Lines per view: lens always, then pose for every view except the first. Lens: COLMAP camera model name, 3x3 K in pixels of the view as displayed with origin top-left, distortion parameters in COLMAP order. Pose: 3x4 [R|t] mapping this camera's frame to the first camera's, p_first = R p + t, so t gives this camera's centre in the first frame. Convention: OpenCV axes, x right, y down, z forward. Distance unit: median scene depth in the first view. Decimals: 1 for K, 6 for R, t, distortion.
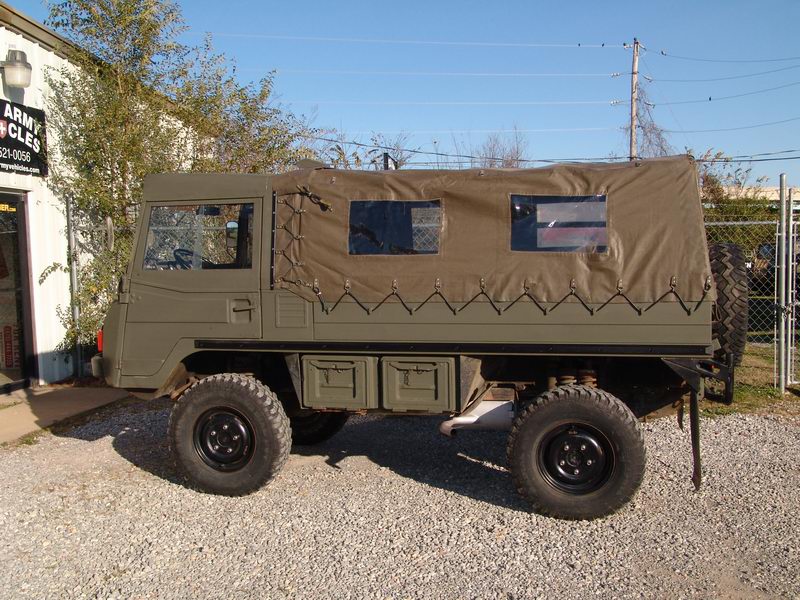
lens RADIAL K [[871.0, 0, 400.0], [0, 871.0, 300.0], [0, 0, 1]] dist [-0.093979, 0.210657]
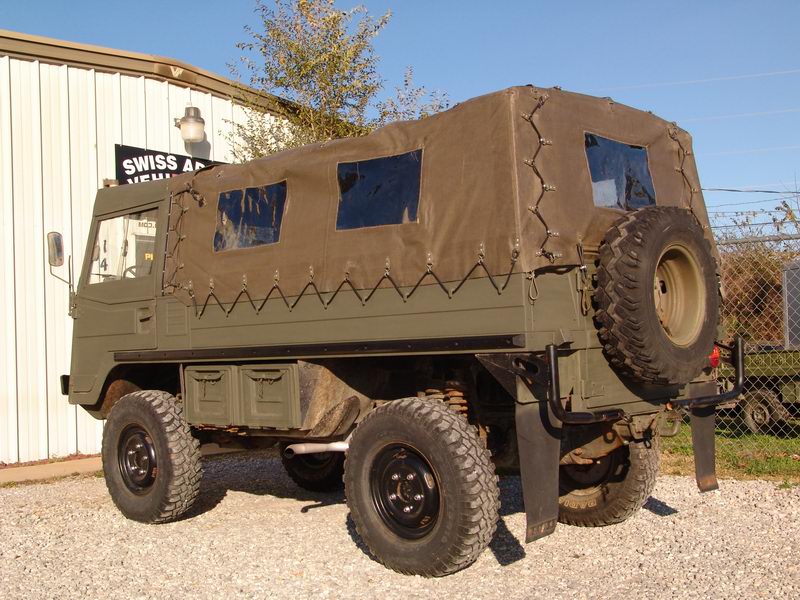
lens RADIAL K [[988.7, 0, 400.0], [0, 988.7, 300.0], [0, 0, 1]] dist [-0.028843, -0.012680]
pose [[0.867919, -0.037326, -0.495301, 0.614839], [-0.014081, 0.994923, -0.099651, 0.097383], [0.496506, 0.093463, 0.862987, 0.216564]]
